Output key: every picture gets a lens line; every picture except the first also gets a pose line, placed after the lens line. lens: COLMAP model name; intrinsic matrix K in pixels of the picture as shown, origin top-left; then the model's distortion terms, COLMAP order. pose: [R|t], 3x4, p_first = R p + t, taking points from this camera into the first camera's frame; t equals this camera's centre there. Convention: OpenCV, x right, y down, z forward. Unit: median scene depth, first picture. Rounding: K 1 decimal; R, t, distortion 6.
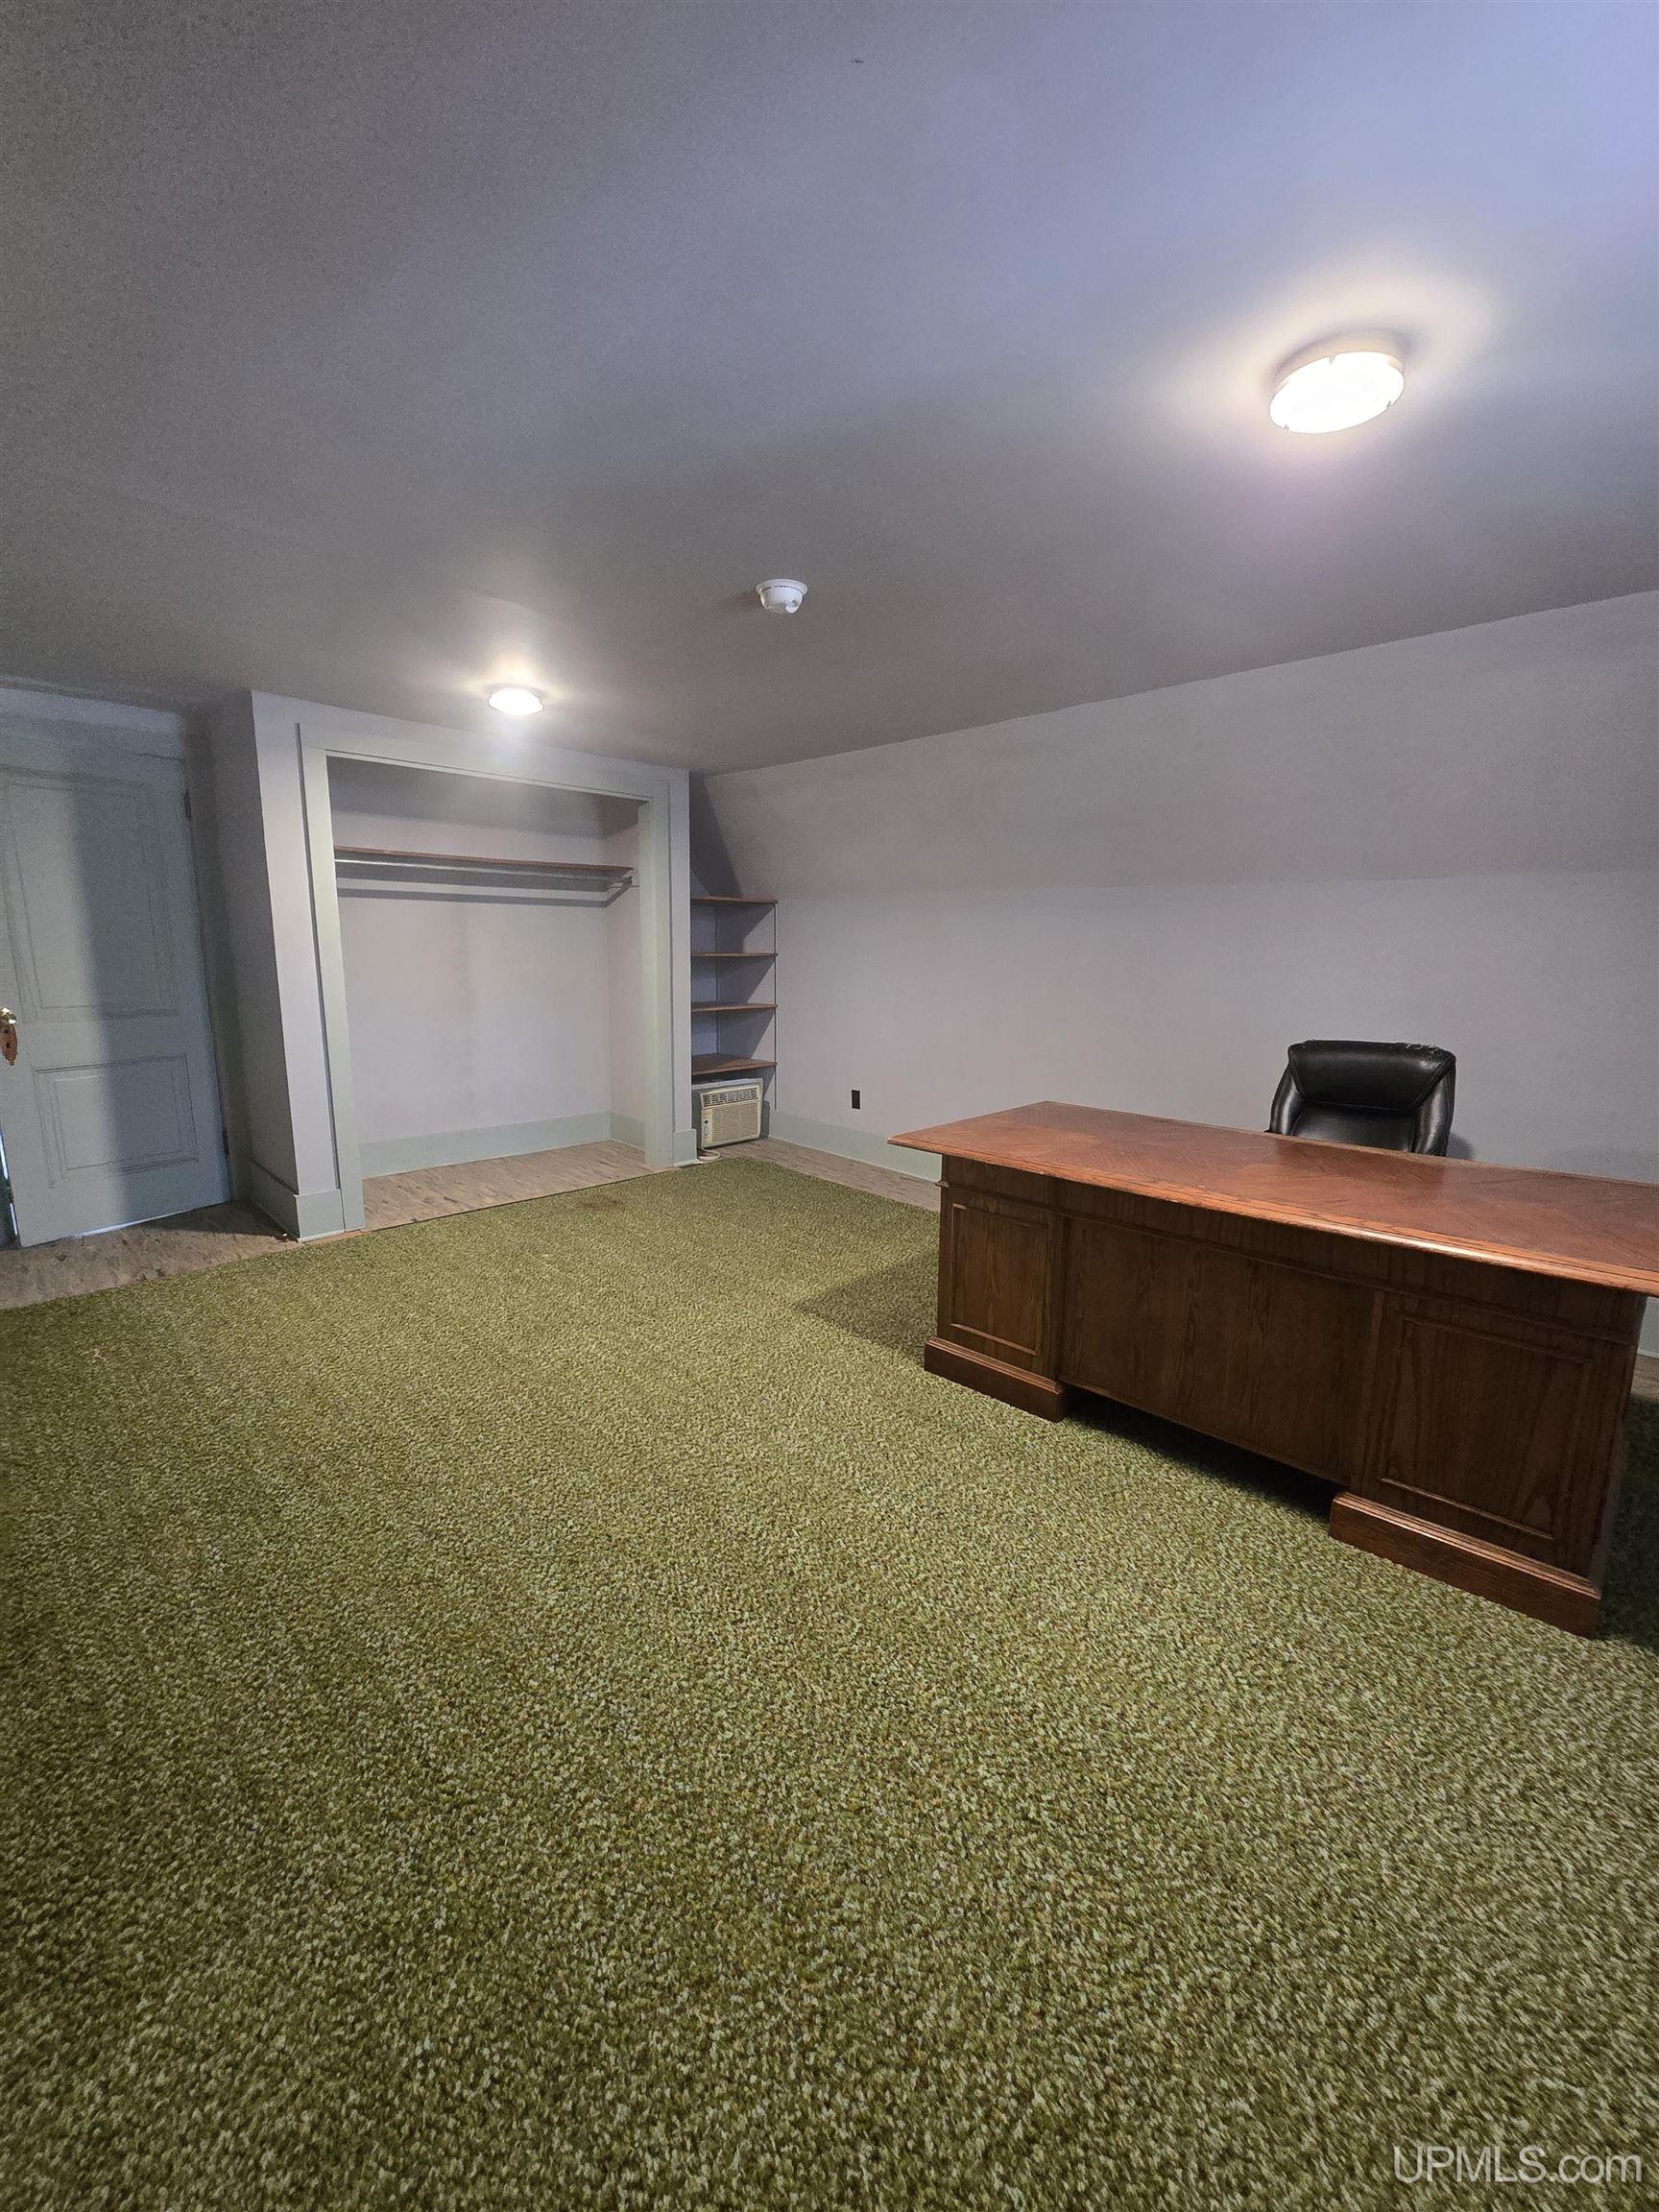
lens RADIAL K [[900.7, 0, 822.2], [0, 900.7, 1118.3], [0, 0, 1]] dist [-0.004801, -0.000052]
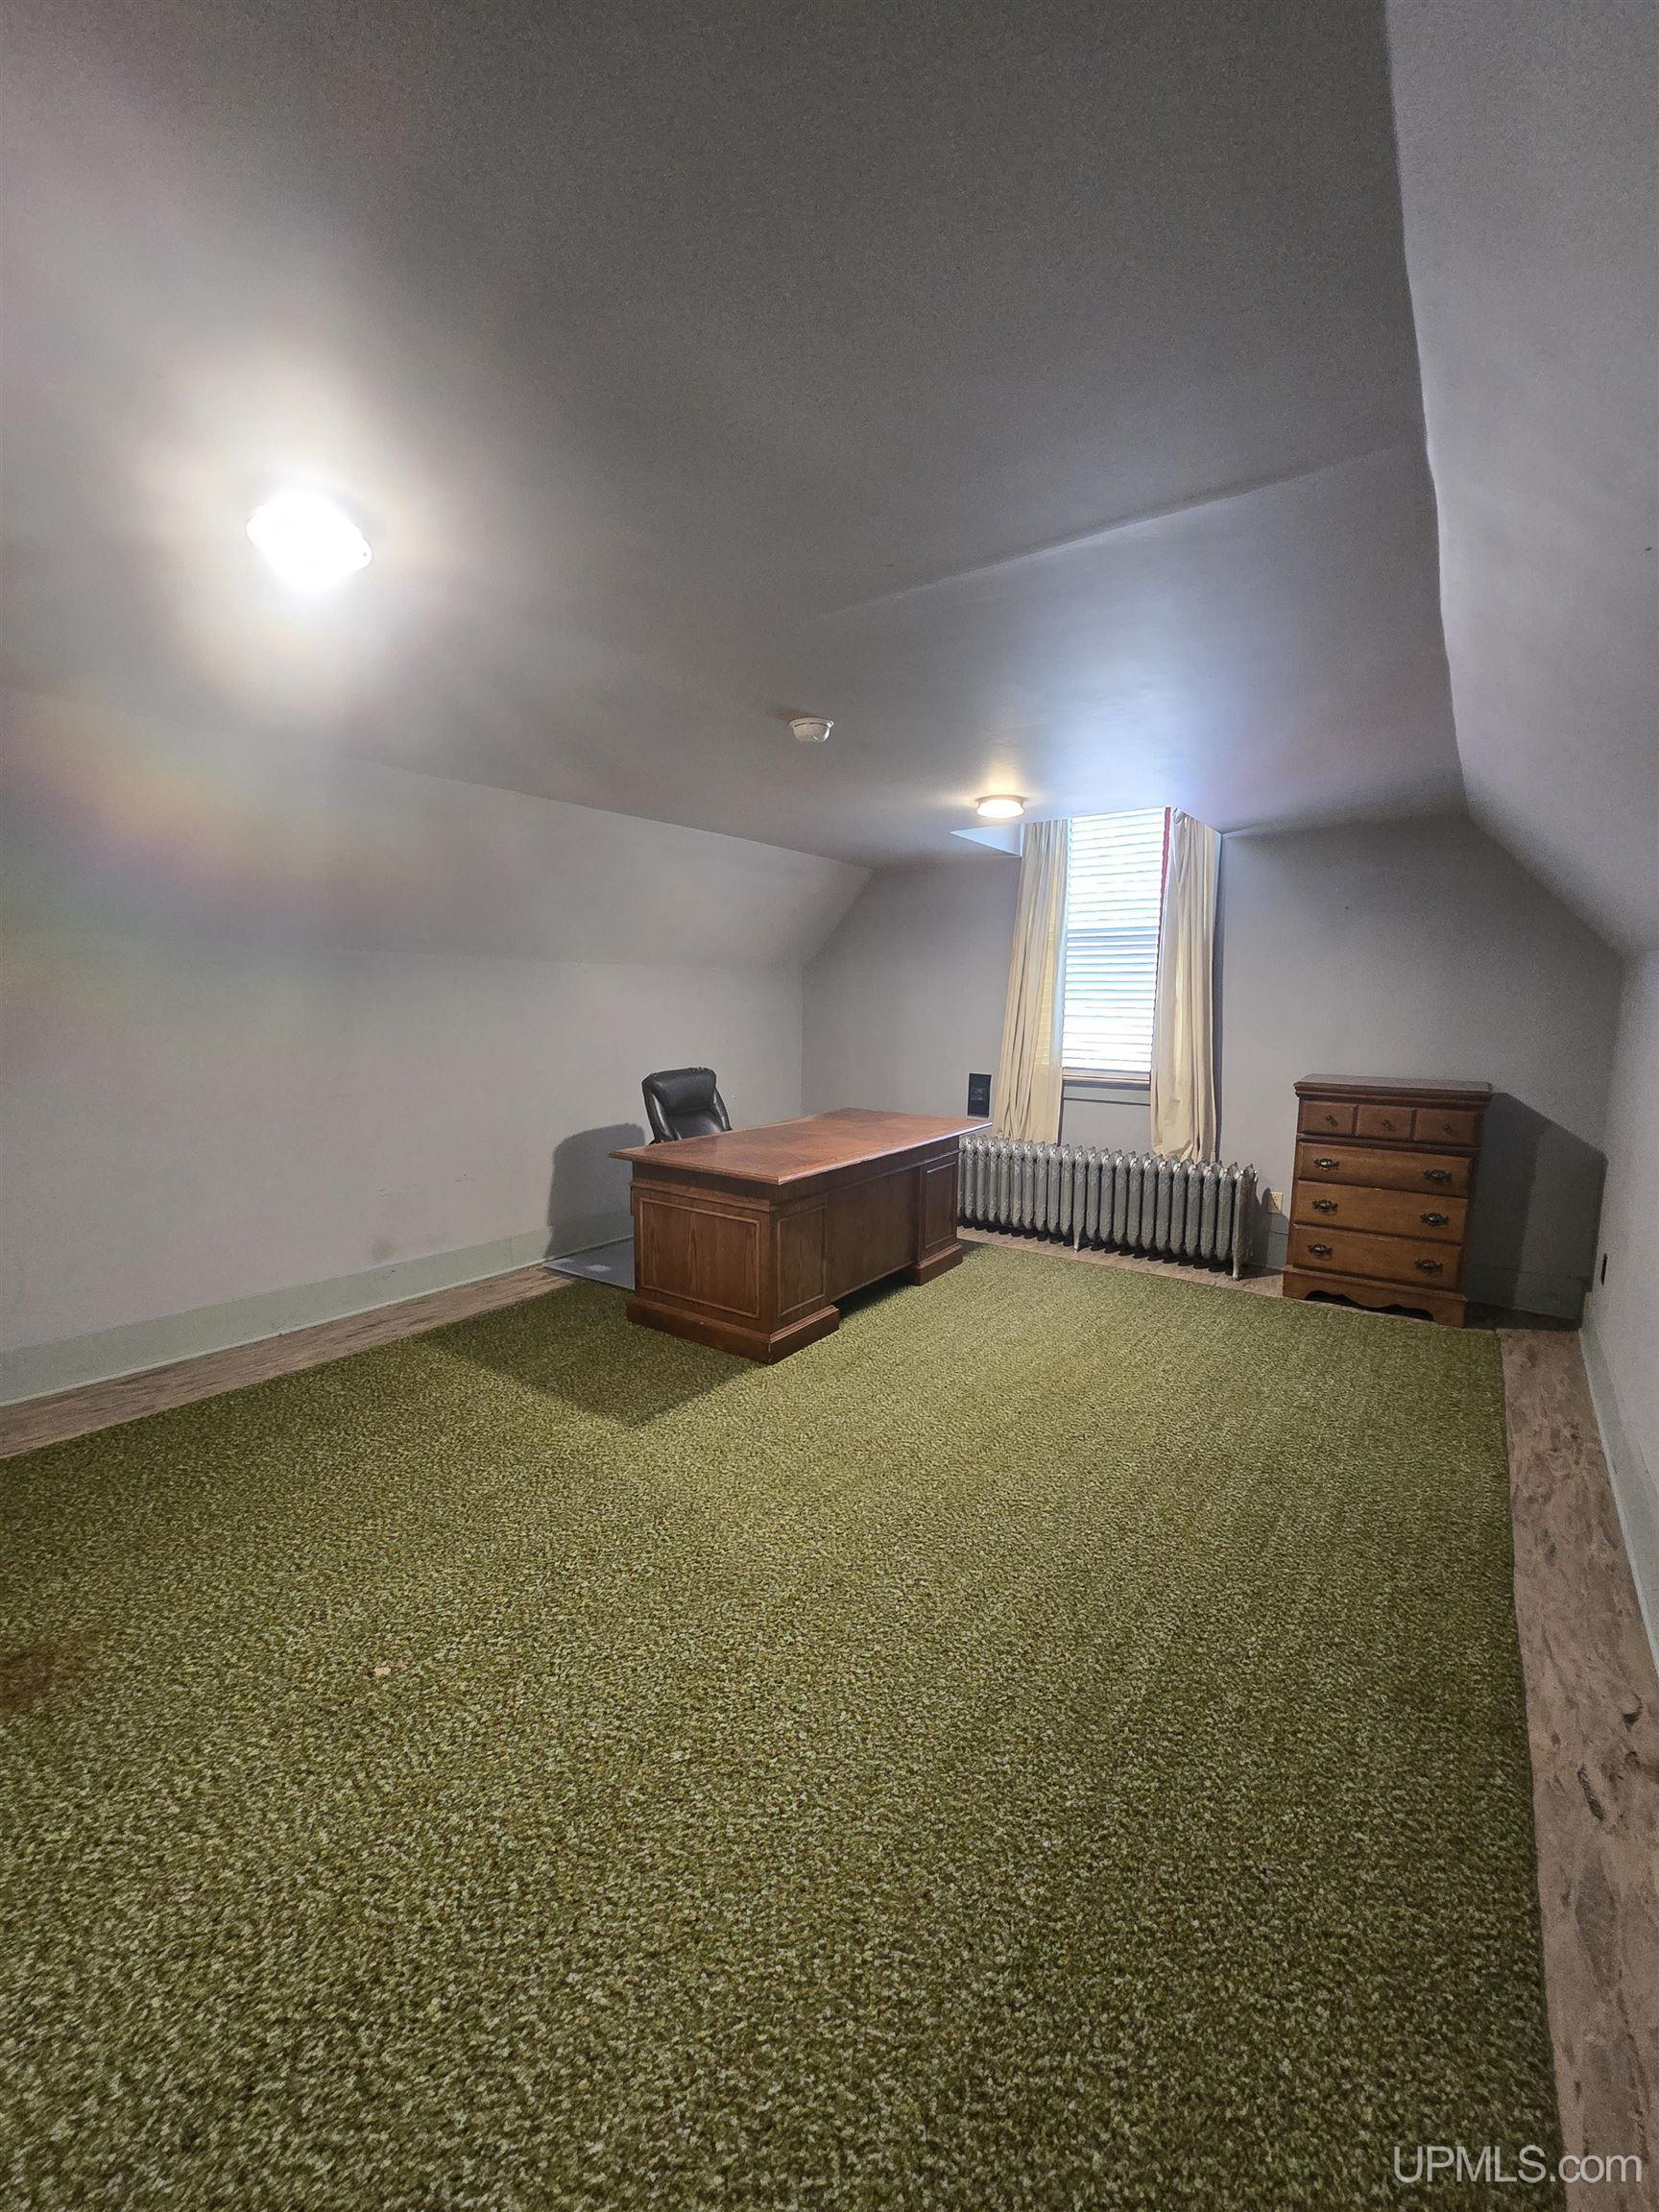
lens RADIAL K [[900.7, 0, 822.2], [0, 900.7, 1118.3], [0, 0, 1]] dist [-0.004801, -0.000052]
pose [[-0.152662, -0.145541, 0.977503, -0.989198], [0.180994, 0.968251, 0.172430, -0.229785], [-0.971563, 0.203245, -0.121473, 0.968080]]
